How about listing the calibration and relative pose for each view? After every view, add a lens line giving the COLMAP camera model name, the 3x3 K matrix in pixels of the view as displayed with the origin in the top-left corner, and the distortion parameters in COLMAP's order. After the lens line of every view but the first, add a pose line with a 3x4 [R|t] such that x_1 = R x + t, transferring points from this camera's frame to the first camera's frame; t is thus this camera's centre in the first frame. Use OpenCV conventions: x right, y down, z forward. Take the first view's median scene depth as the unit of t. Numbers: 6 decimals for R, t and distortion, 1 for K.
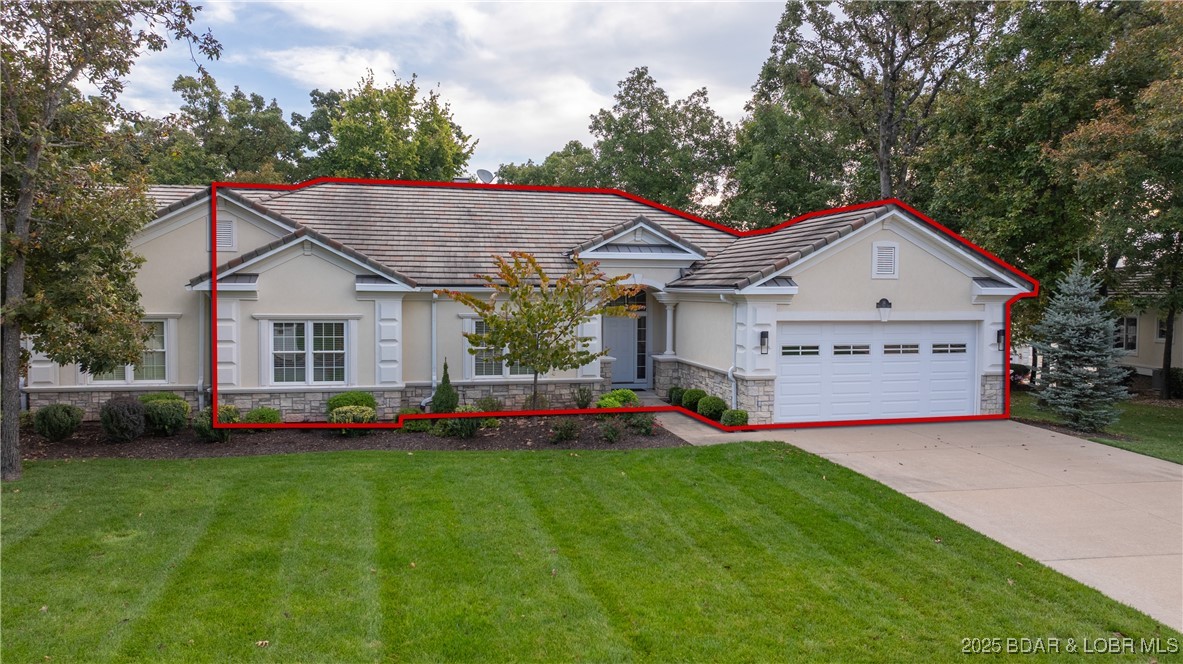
lens RADIAL K [[834.2, 0, 600.7], [0, 834.2, 331.0], [0, 0, 1]] dist [-0.005927, 0.006093]
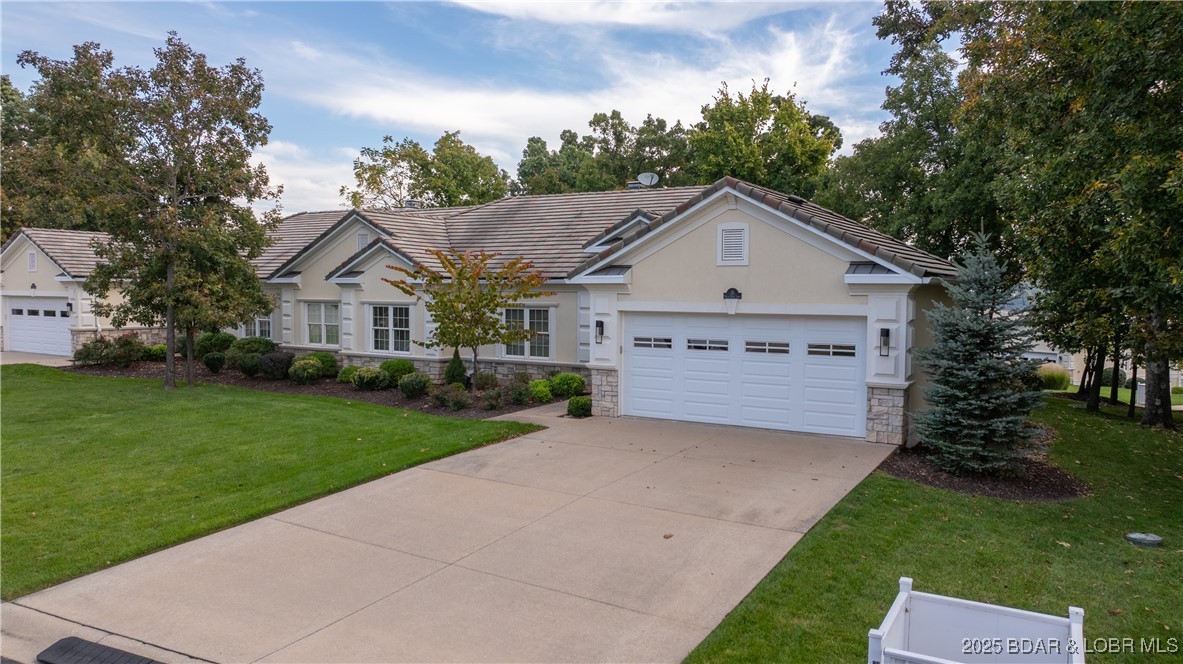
lens RADIAL K [[834.2, 0, 599.5], [0, 834.2, 325.7], [0, 0, 1]] dist [-0.005927, 0.006093]
pose [[0.721248, 0.030460, -0.692006, 0.824776], [-0.035796, 0.999337, 0.006679, -0.000103], [0.691751, 0.019954, 0.721860, 0.260992]]
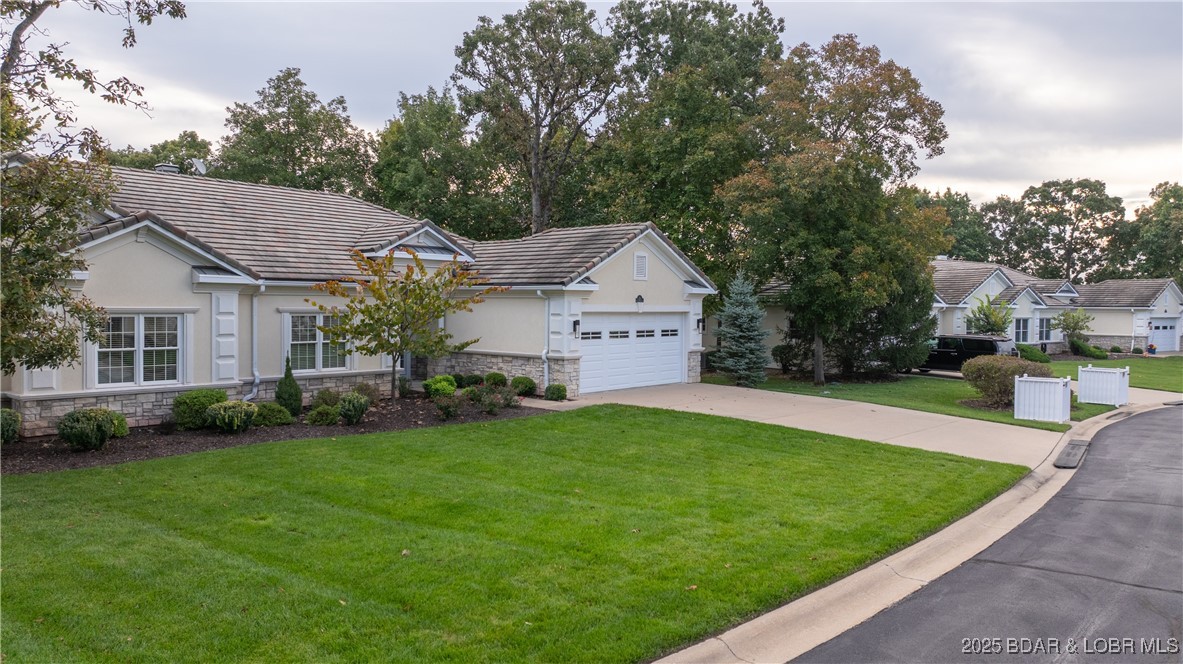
lens RADIAL K [[834.2, 0, 589.7], [0, 834.2, 332.6], [0, 0, 1]] dist [-0.005927, 0.006093]
pose [[0.811159, -0.017724, 0.584556, -0.481657], [0.023690, 0.999716, -0.002561, 0.021241], [-0.584345, 0.015926, 0.811349, -0.020979]]
